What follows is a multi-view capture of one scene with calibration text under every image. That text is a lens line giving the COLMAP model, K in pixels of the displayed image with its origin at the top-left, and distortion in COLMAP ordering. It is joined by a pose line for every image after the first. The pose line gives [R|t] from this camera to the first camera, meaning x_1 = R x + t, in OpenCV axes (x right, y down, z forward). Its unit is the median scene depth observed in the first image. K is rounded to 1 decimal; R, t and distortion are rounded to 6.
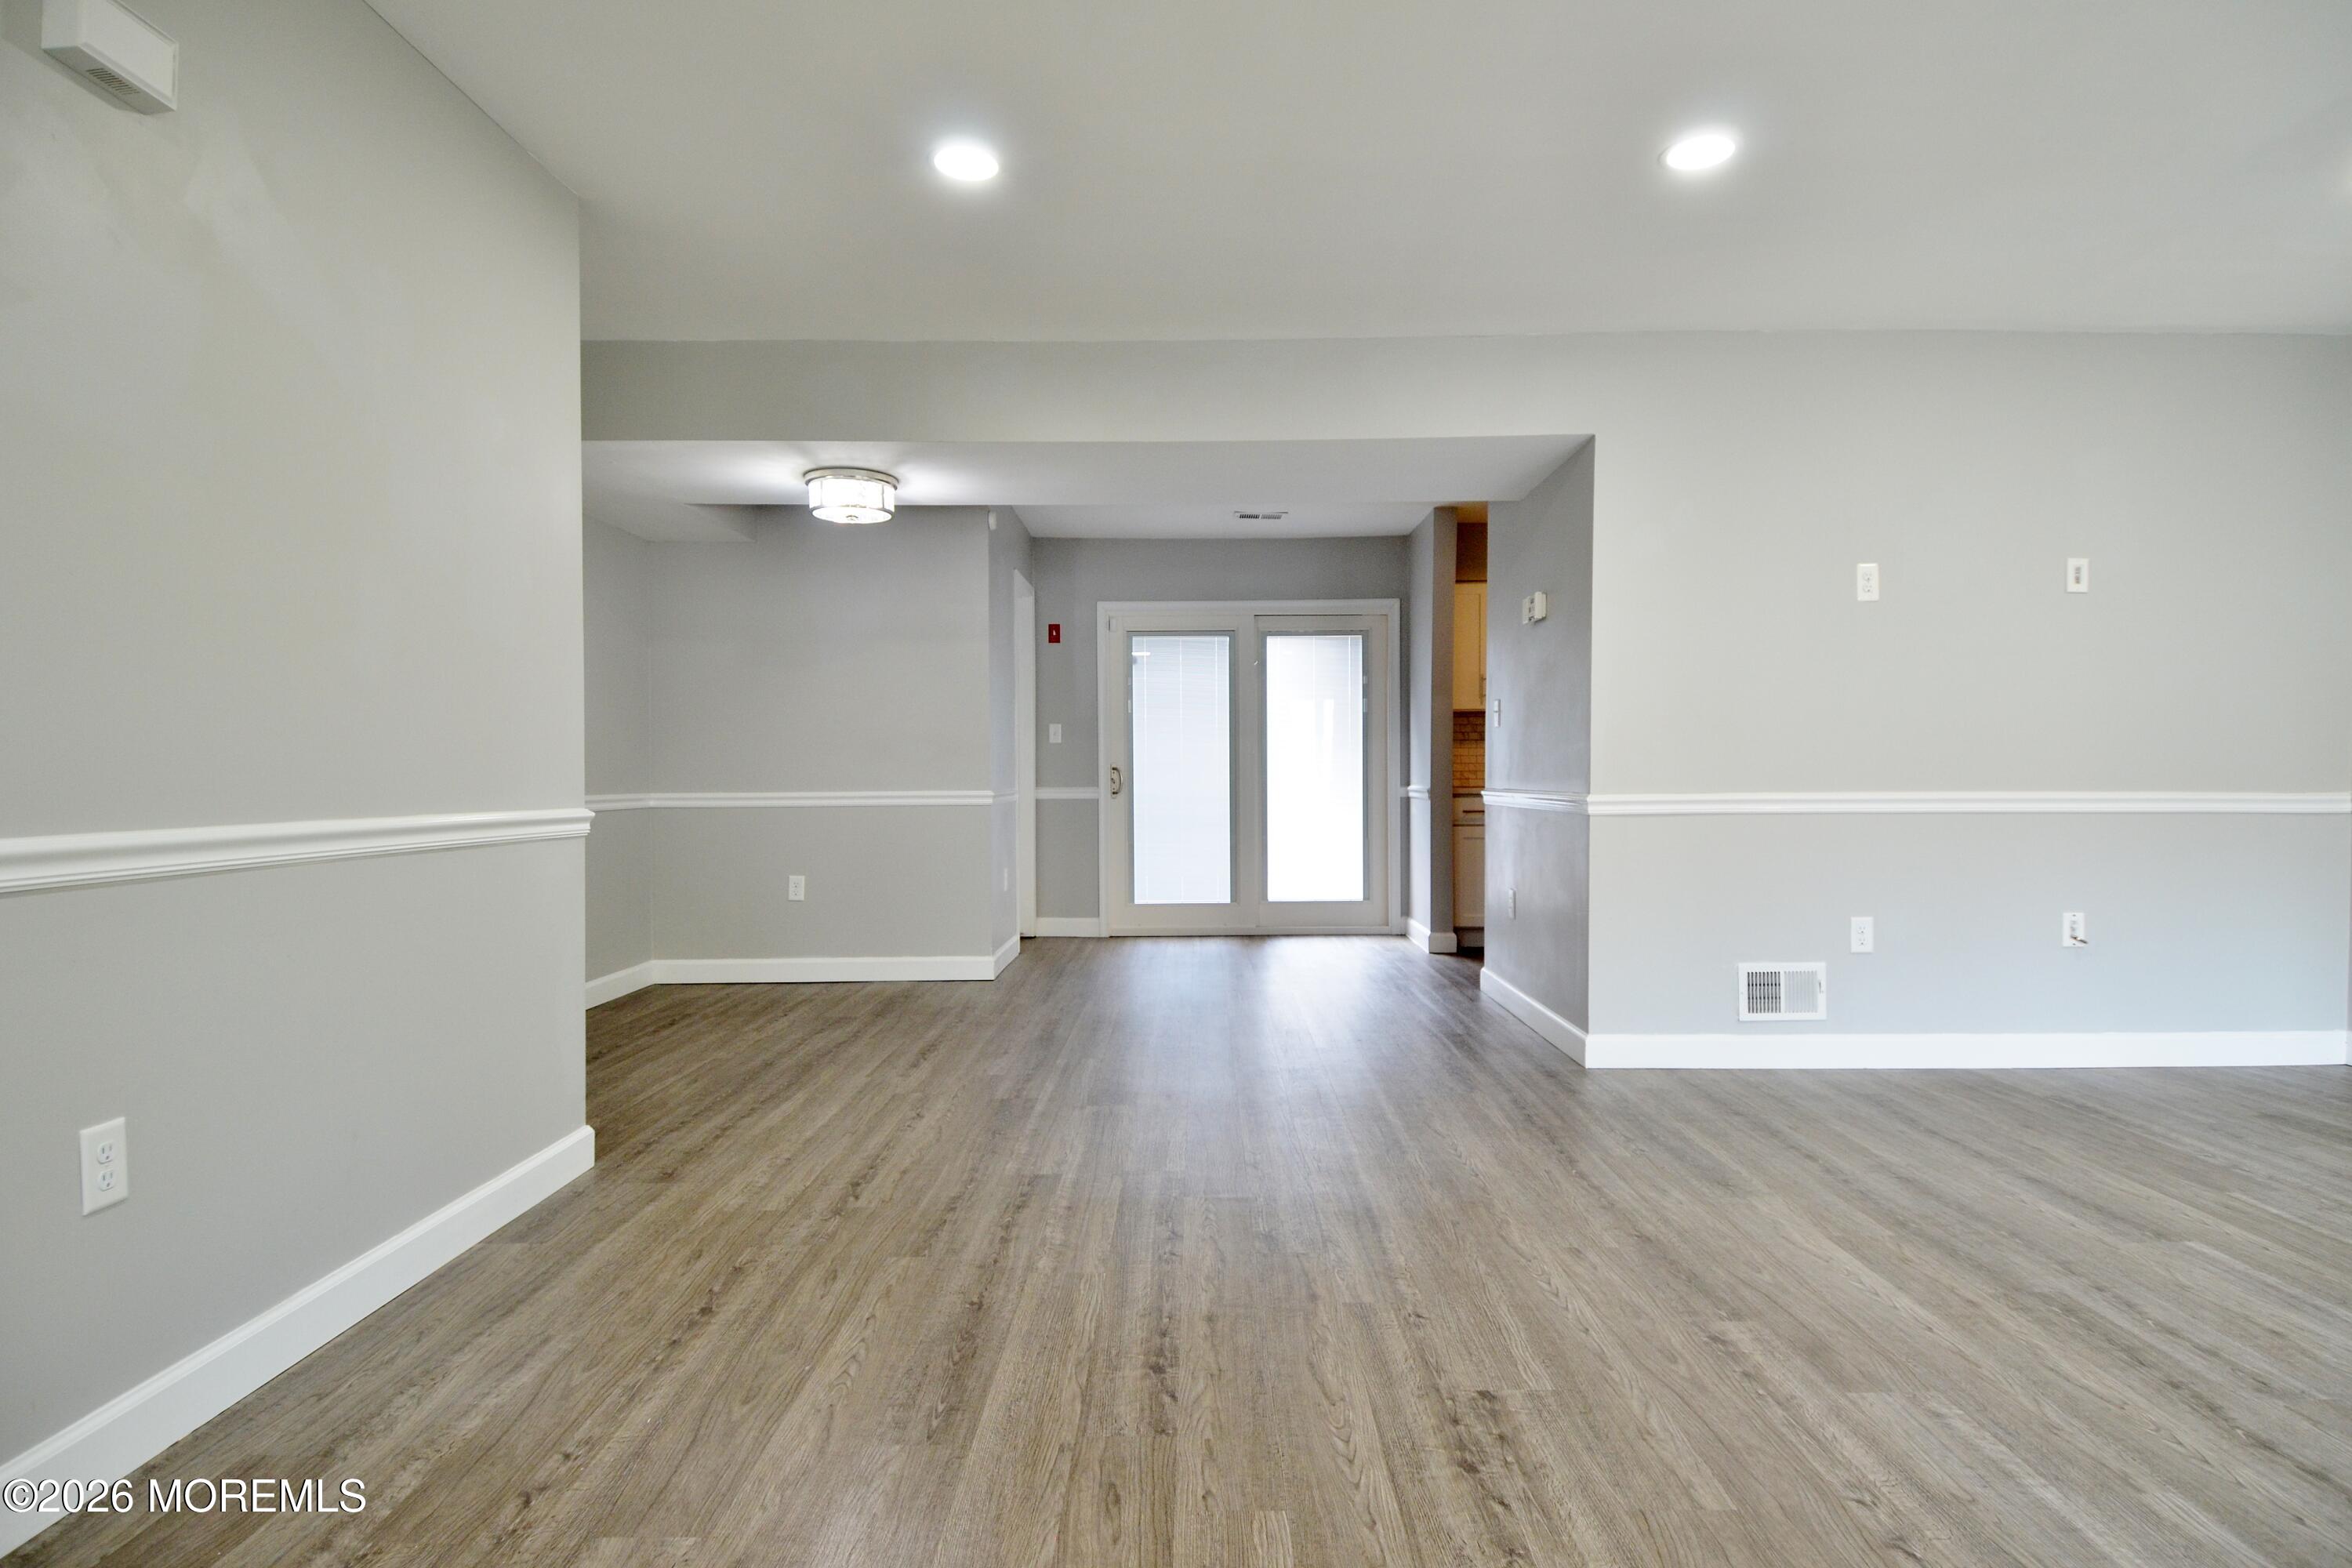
lens RADIAL K [[1240.8, 0, 1191.0], [0, 1240.8, 780.2], [0, 0, 1]] dist [0.050626, -0.055208]
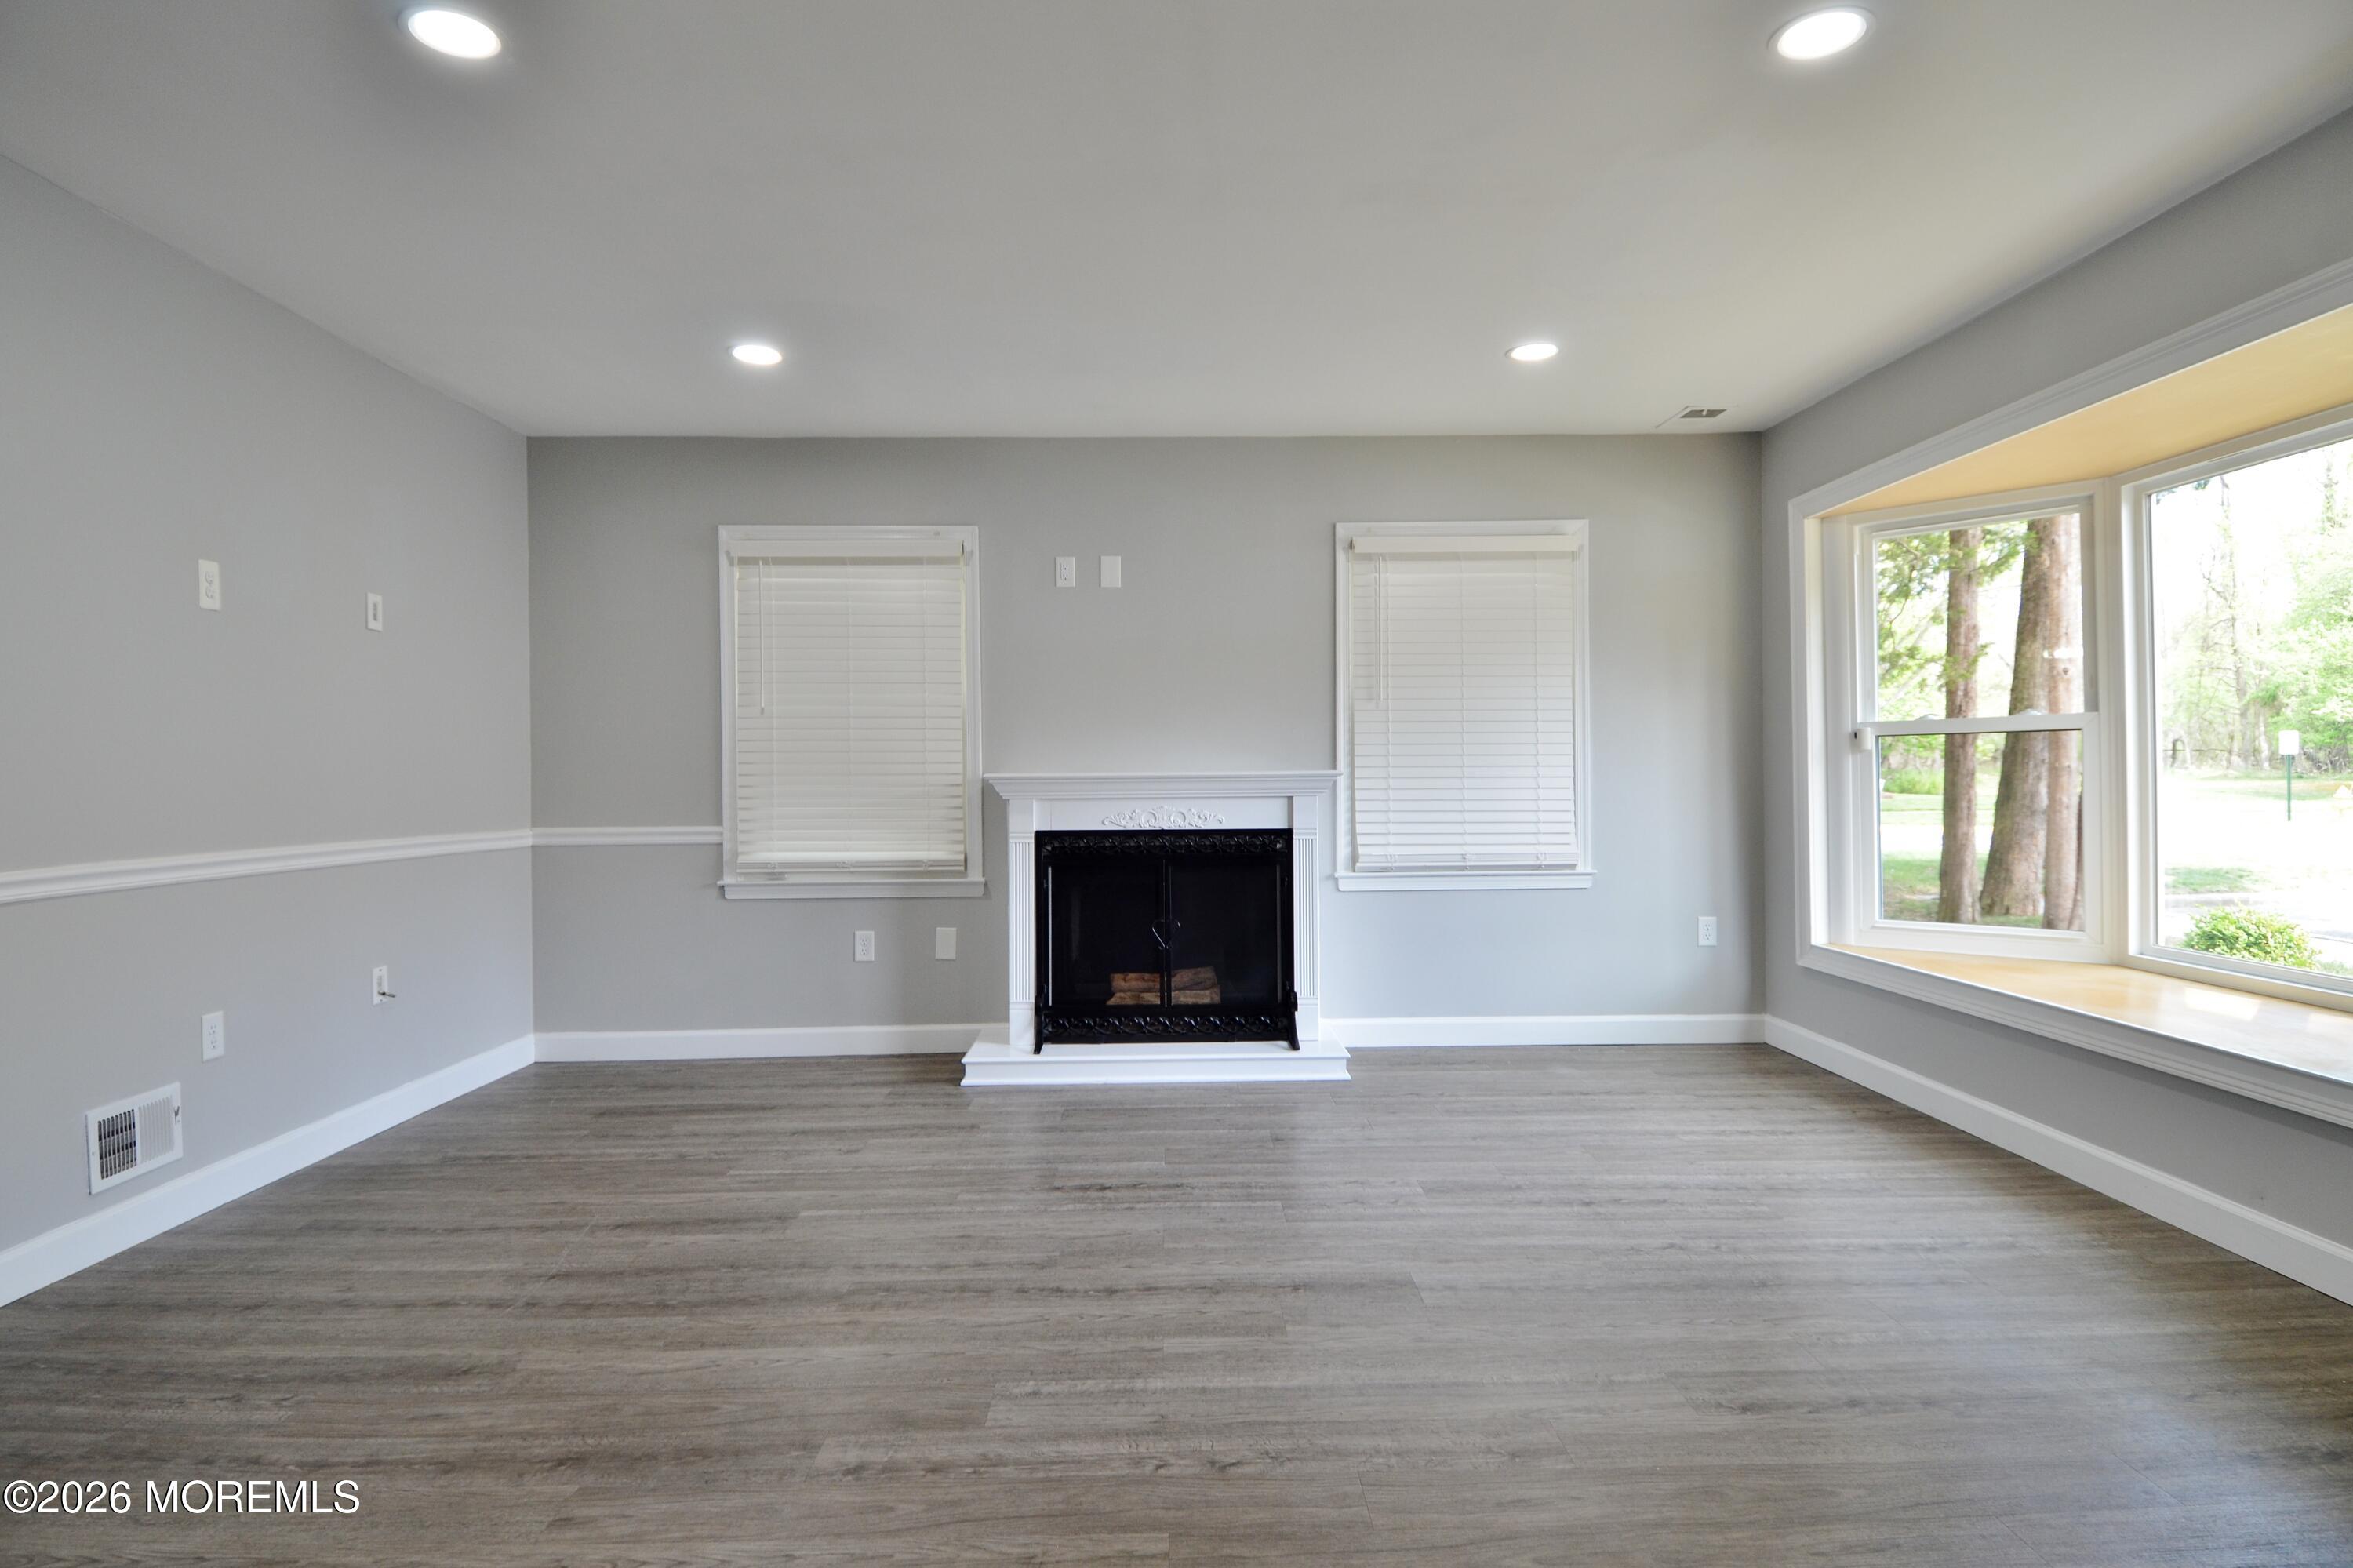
lens RADIAL K [[1241.4, 0, 1191.5], [0, 1241.4, 780.2], [0, 0, 1]] dist [0.050626, -0.055208]
pose [[-0.024535, -0.000144, 0.999699, -0.261405], [0.016178, 0.999869, 0.000541, -0.026418], [-0.999568, 0.016186, -0.024530, 0.407028]]
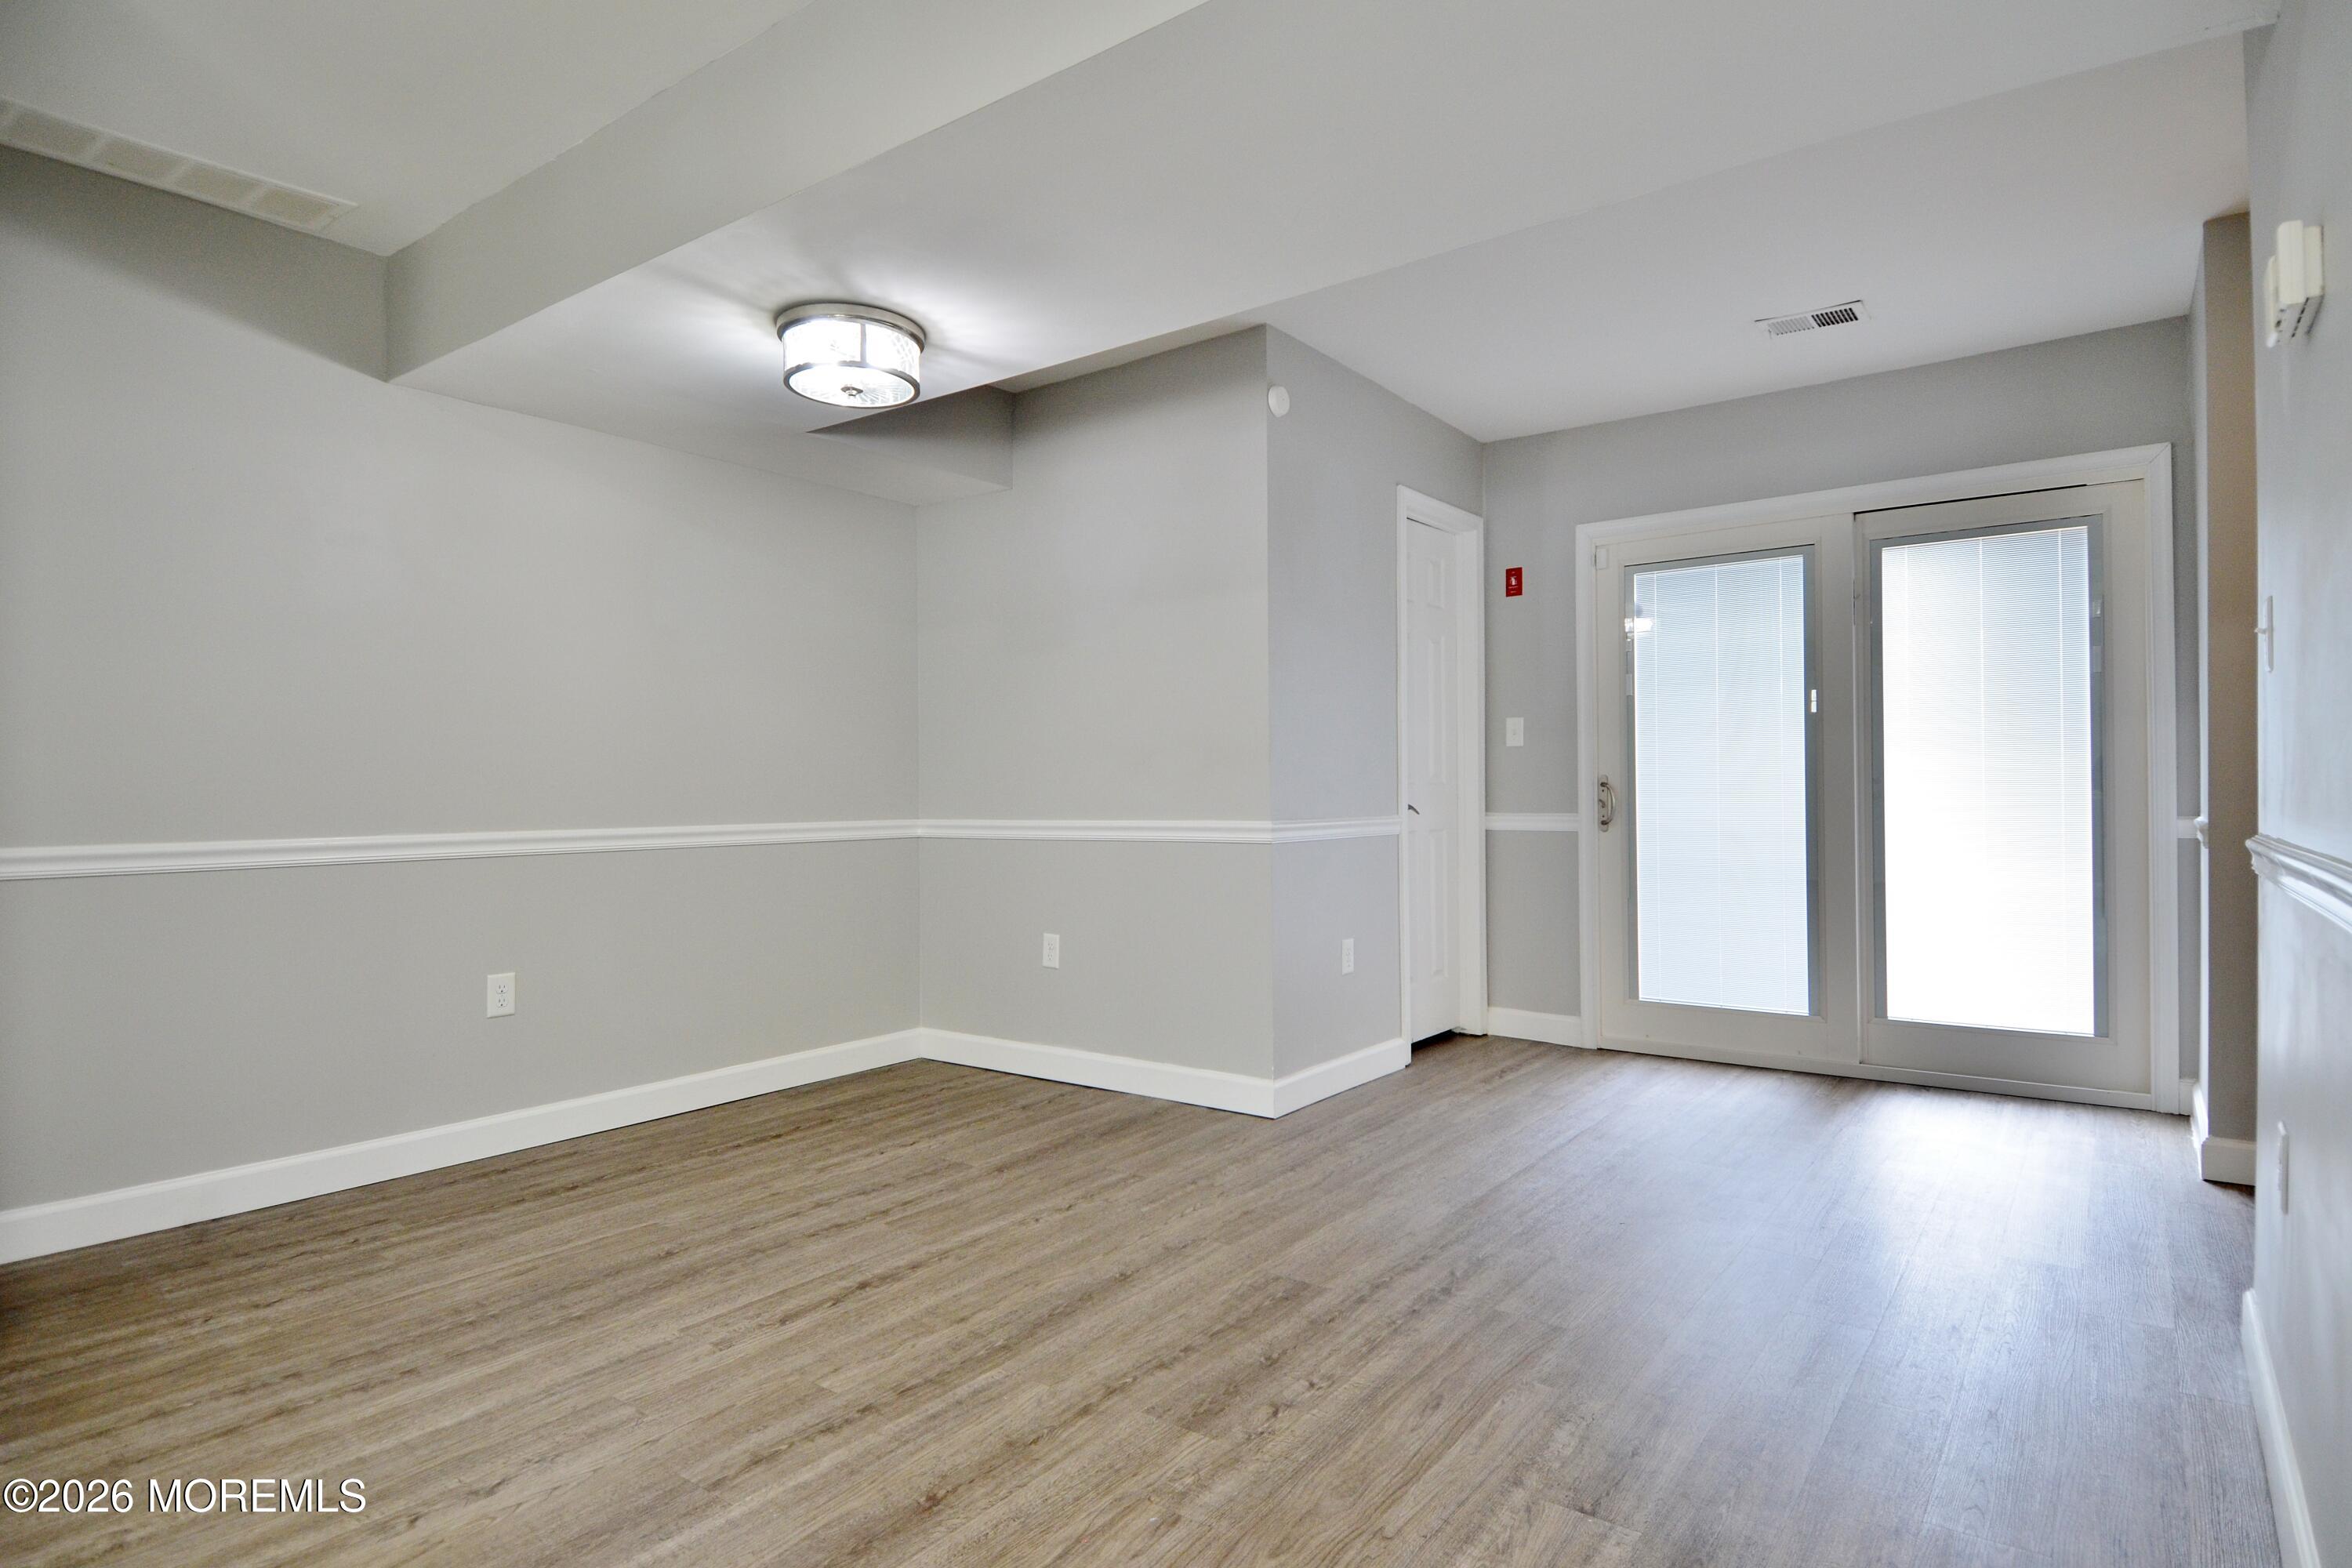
lens RADIAL K [[1240.8, 0, 1191.0], [0, 1240.8, 780.2], [0, 0, 1]] dist [0.050626, -0.055208]
pose [[0.801785, -0.005726, -0.597585, 0.276180], [0.002190, 0.999976, -0.006644, -0.013756], [0.597609, 0.004018, 0.801778, 0.660350]]
